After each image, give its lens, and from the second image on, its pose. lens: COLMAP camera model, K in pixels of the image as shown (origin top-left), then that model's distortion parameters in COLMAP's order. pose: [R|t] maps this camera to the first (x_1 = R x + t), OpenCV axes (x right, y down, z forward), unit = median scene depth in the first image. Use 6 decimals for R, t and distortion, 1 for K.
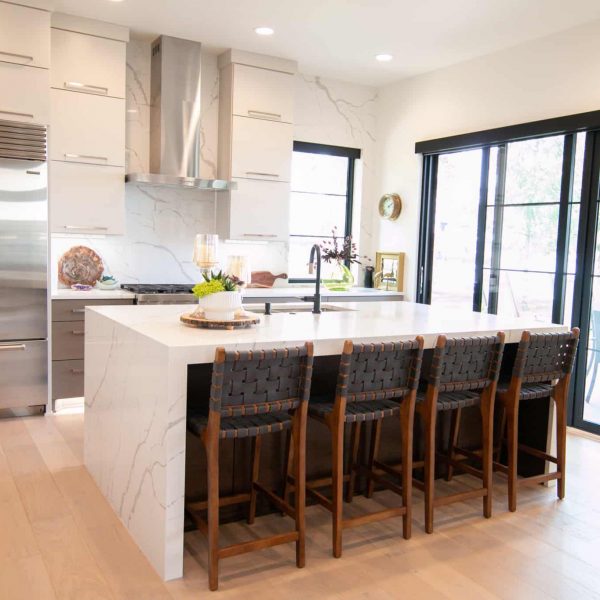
lens RADIAL K [[623.8, 0, 300.0], [0, 623.8, 300.0], [0, 0, 1]] dist [0.003432, 0.016680]
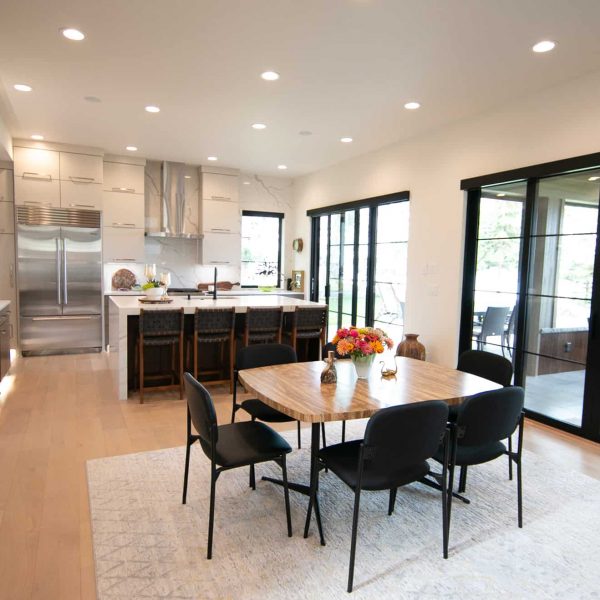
lens RADIAL K [[452.9, 0, 300.0], [0, 452.9, 300.0], [0, 0, 1]] dist [0.010836, 0.003231]
pose [[0.997165, -0.005016, -0.075084, 0.303892], [0.004059, 0.999909, -0.012890, 0.031618], [0.075142, 0.012548, 0.997094, -0.372329]]
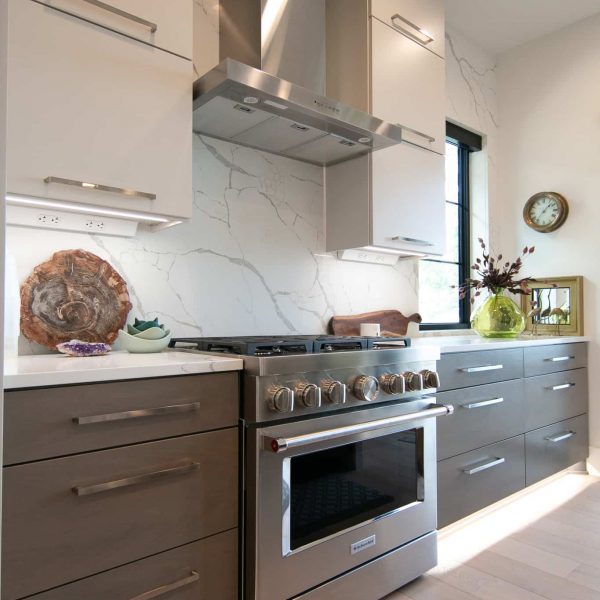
lens RADIAL K [[495.4, 0, 300.0], [0, 495.4, 300.0], [0, 0, 1]] dist [0.010406, 0.001805]
pose [[0.983137, -0.027087, 0.180851, -0.264930], [0.047502, 0.992848, -0.109525, -0.009839], [-0.176591, 0.116269, 0.977393, 0.649323]]
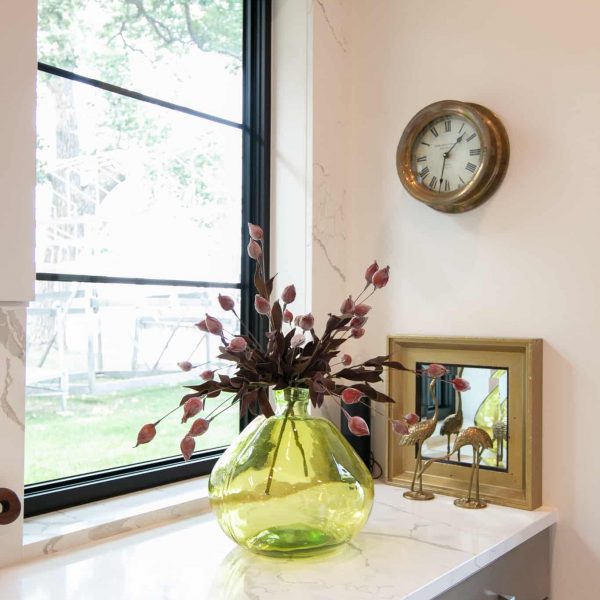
lens RADIAL K [[760.1, 0, 300.0], [0, 760.1, 300.0], [0, 0, 1]] dist [-0.000352, 0.024638]
pose [[0.929380, -0.019965, 0.368584, -0.030100], [0.055740, 0.994676, -0.086671, -0.085009], [-0.364892, 0.101095, 0.925545, 0.913279]]
